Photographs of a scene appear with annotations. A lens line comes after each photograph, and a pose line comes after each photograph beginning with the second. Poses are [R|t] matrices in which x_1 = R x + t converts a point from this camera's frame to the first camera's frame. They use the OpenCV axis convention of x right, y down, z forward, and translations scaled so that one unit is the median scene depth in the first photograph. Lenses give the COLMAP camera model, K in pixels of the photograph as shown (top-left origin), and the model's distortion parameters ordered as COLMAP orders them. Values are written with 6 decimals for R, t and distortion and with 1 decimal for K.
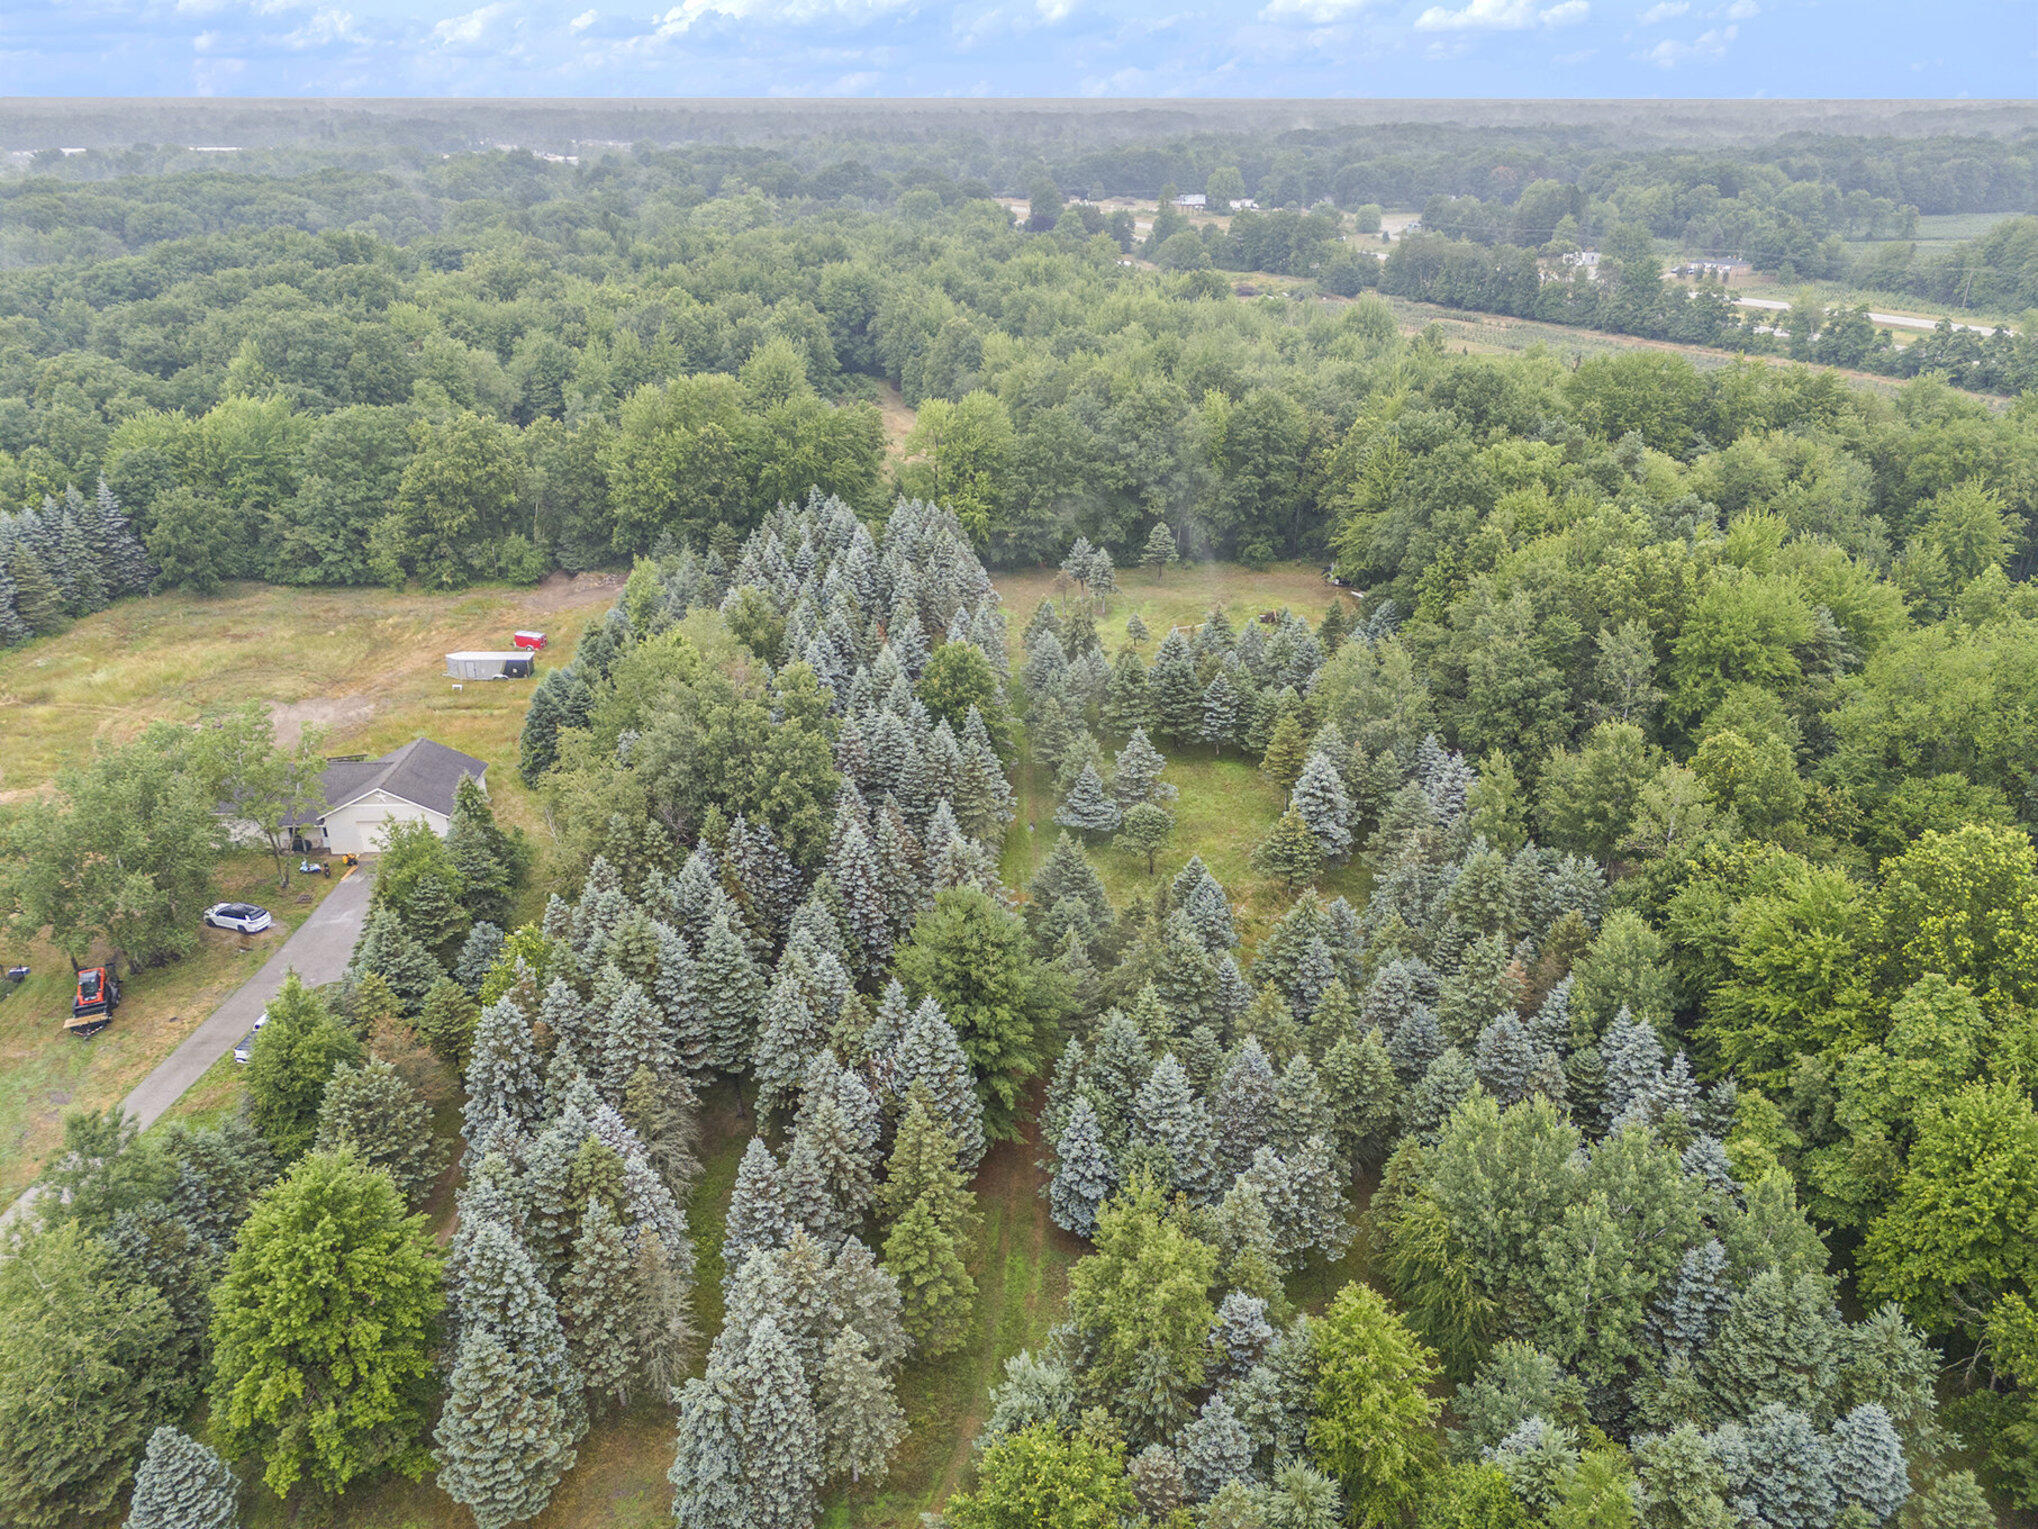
lens RADIAL K [[1481.5, 0, 1025.2], [0, 1481.5, 774.9], [0, 0, 1]] dist [0.075302, -0.062436]
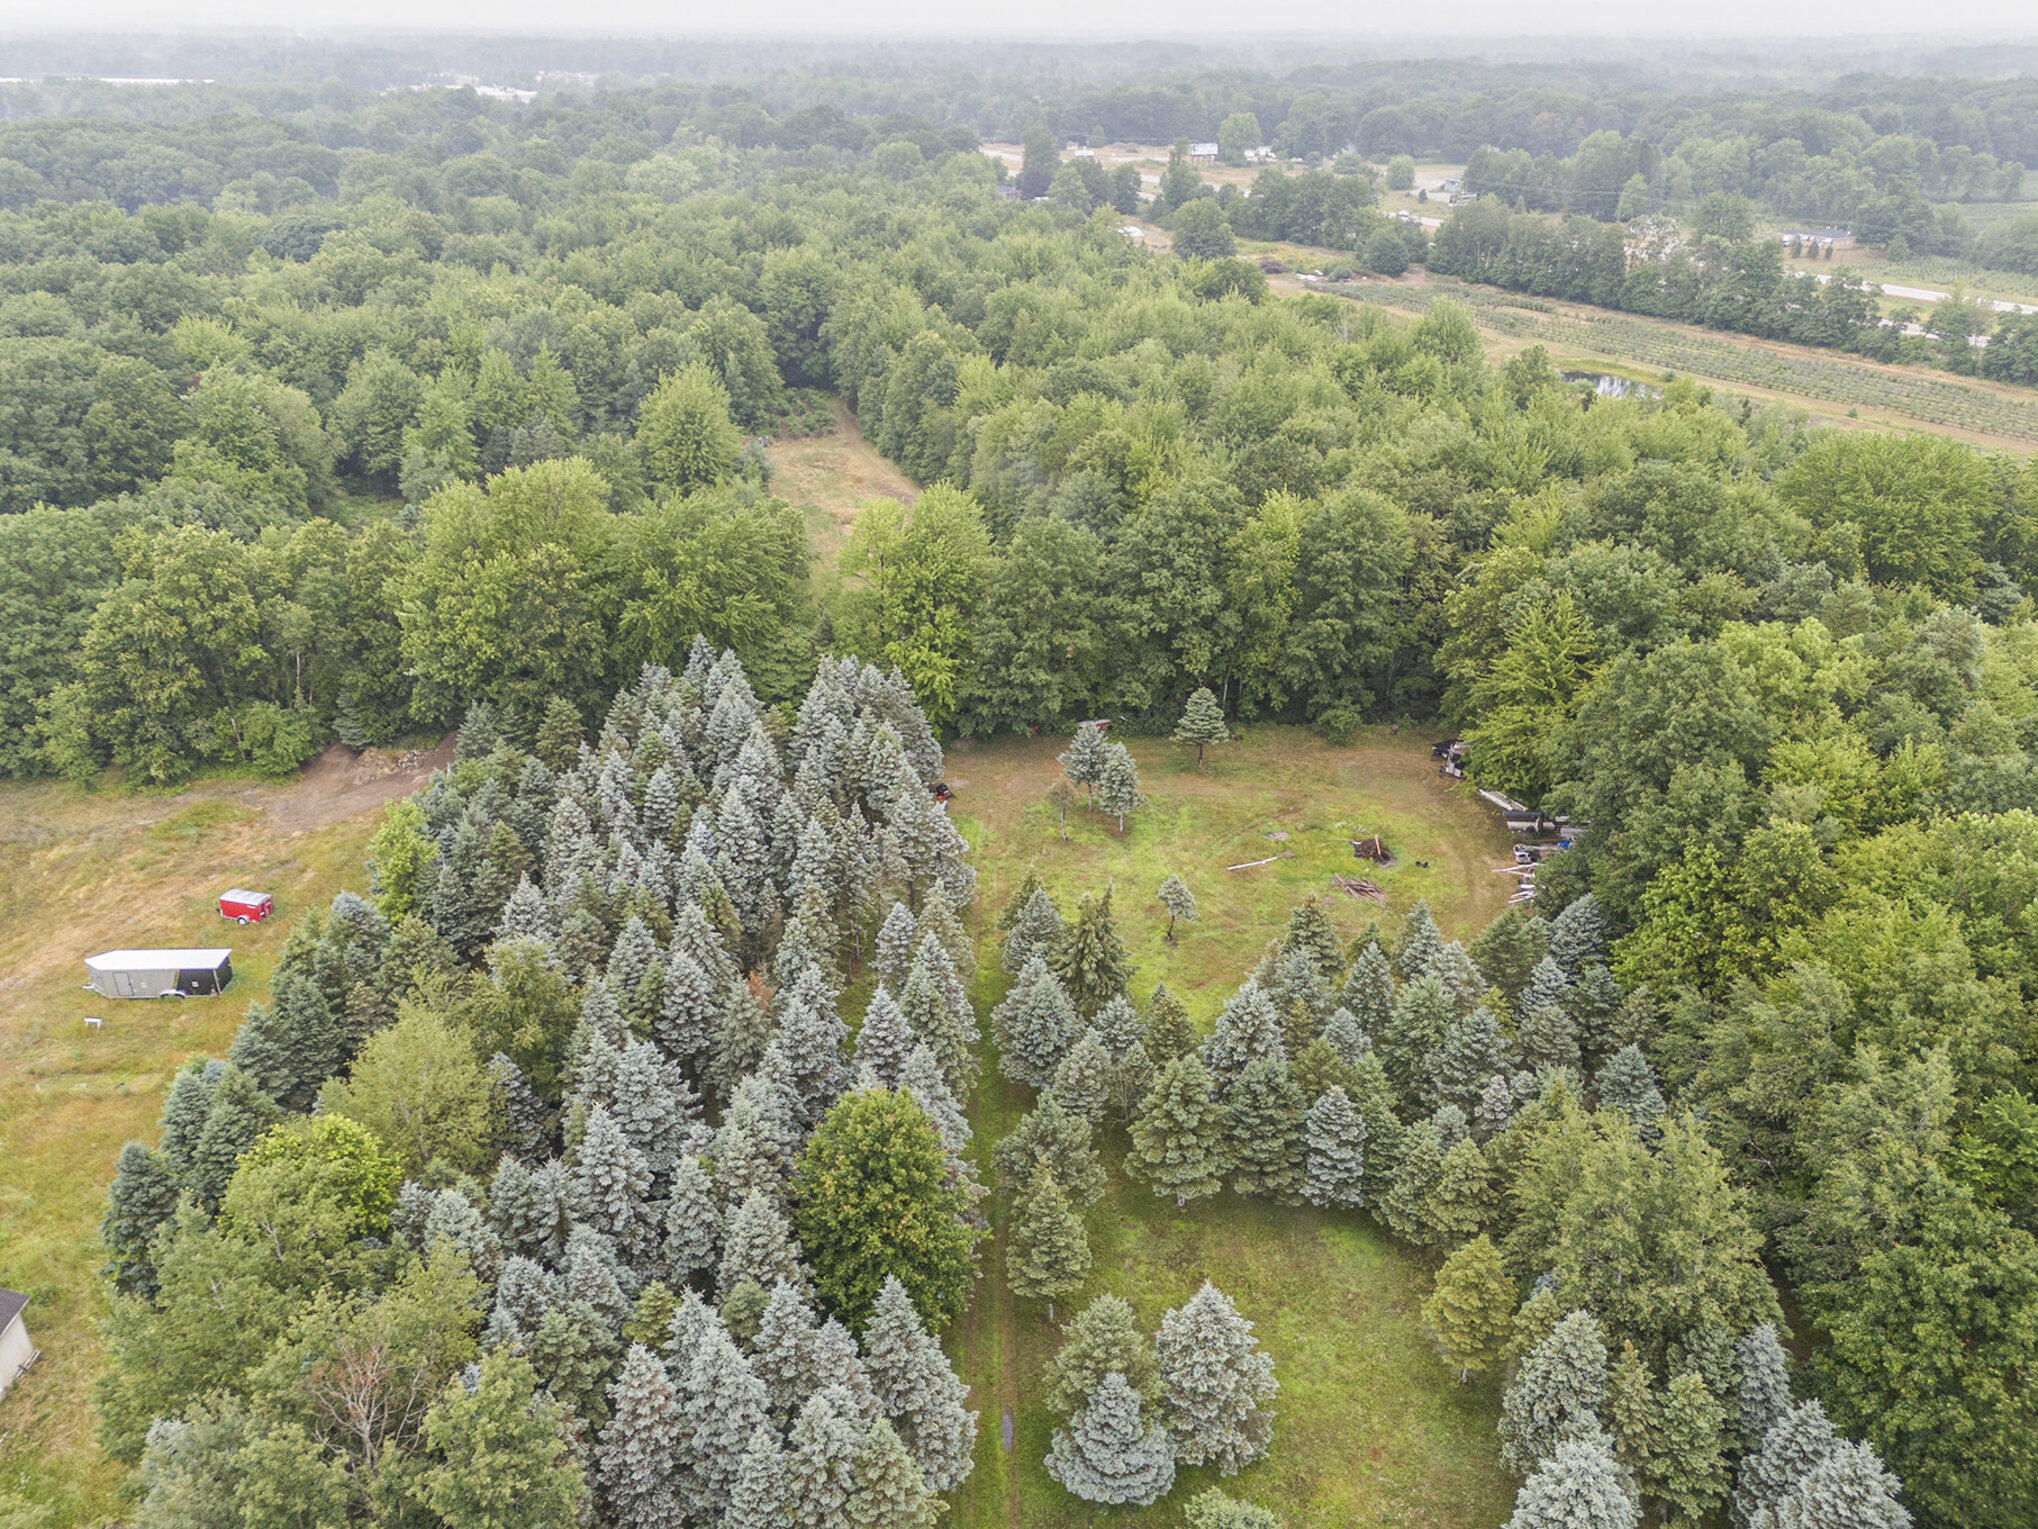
lens RADIAL K [[1481.5, 0, 1025.2], [0, 1481.5, 774.9], [0, 0, 1]] dist [0.075302, -0.062436]
pose [[0.999988, 0.002119, 0.004403, 0.005326], [-0.002288, 0.999252, 0.038608, -0.153394], [-0.004318, -0.038618, 0.999245, 0.304629]]
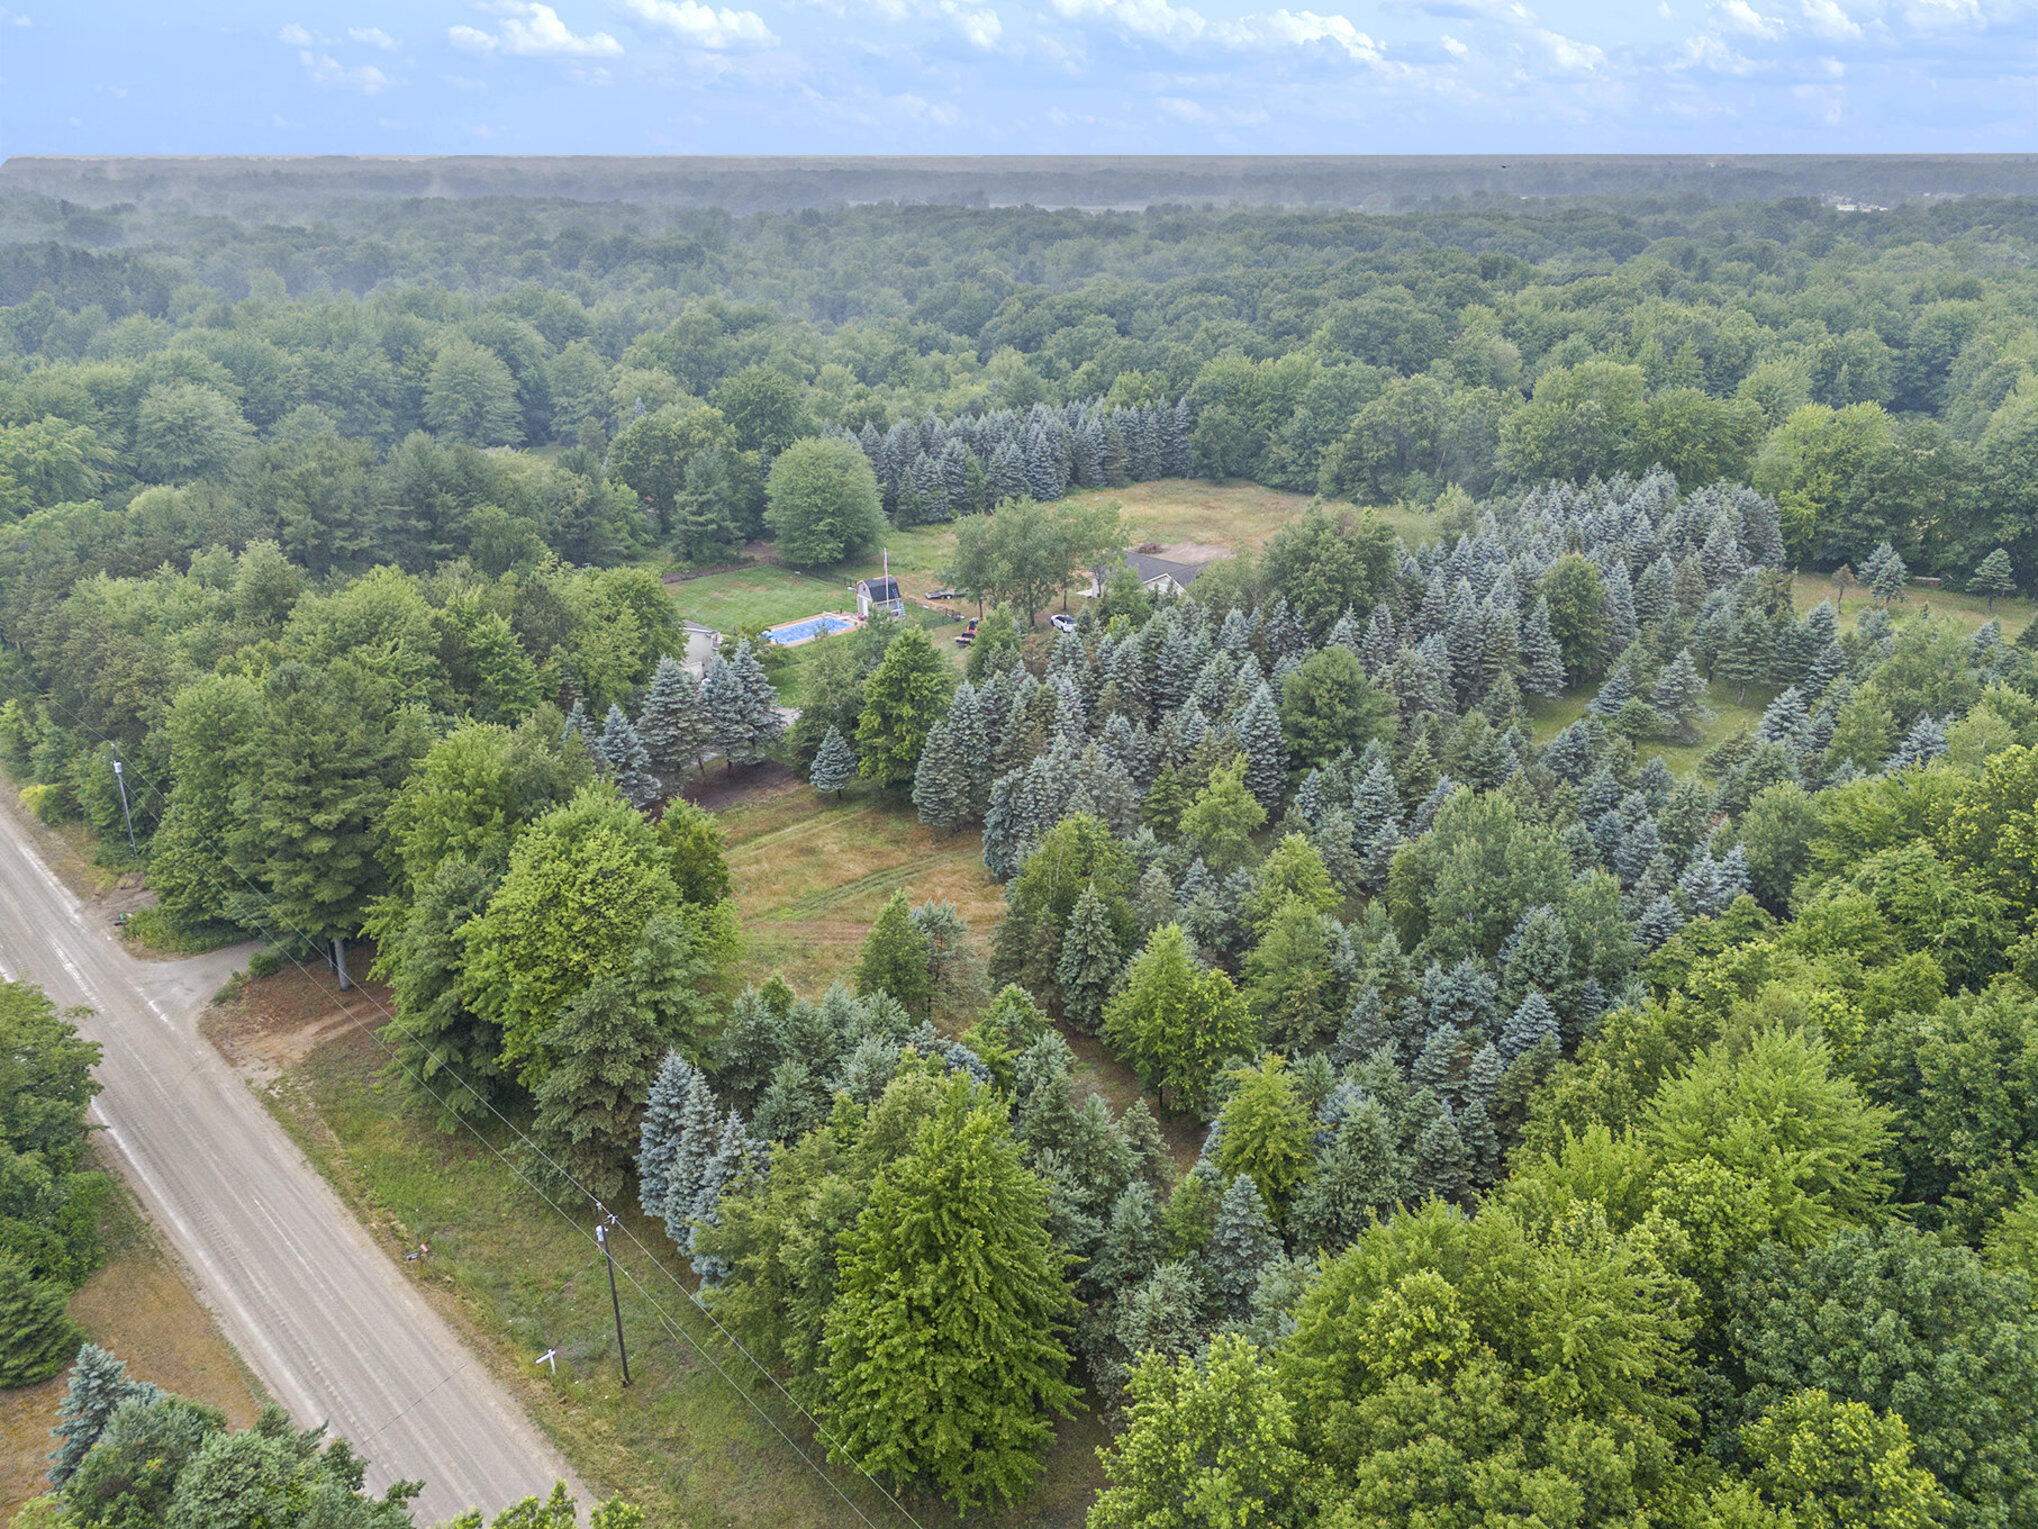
lens RADIAL K [[1481.5, 0, 1025.2], [0, 1481.5, 774.9], [0, 0, 1]] dist [0.075302, -0.062436]
pose [[0.692474, 0.278996, -0.665313, 0.342619], [-0.298696, 0.950317, 0.087621, 0.073160], [0.656704, 0.138051, 0.741405, -0.128183]]
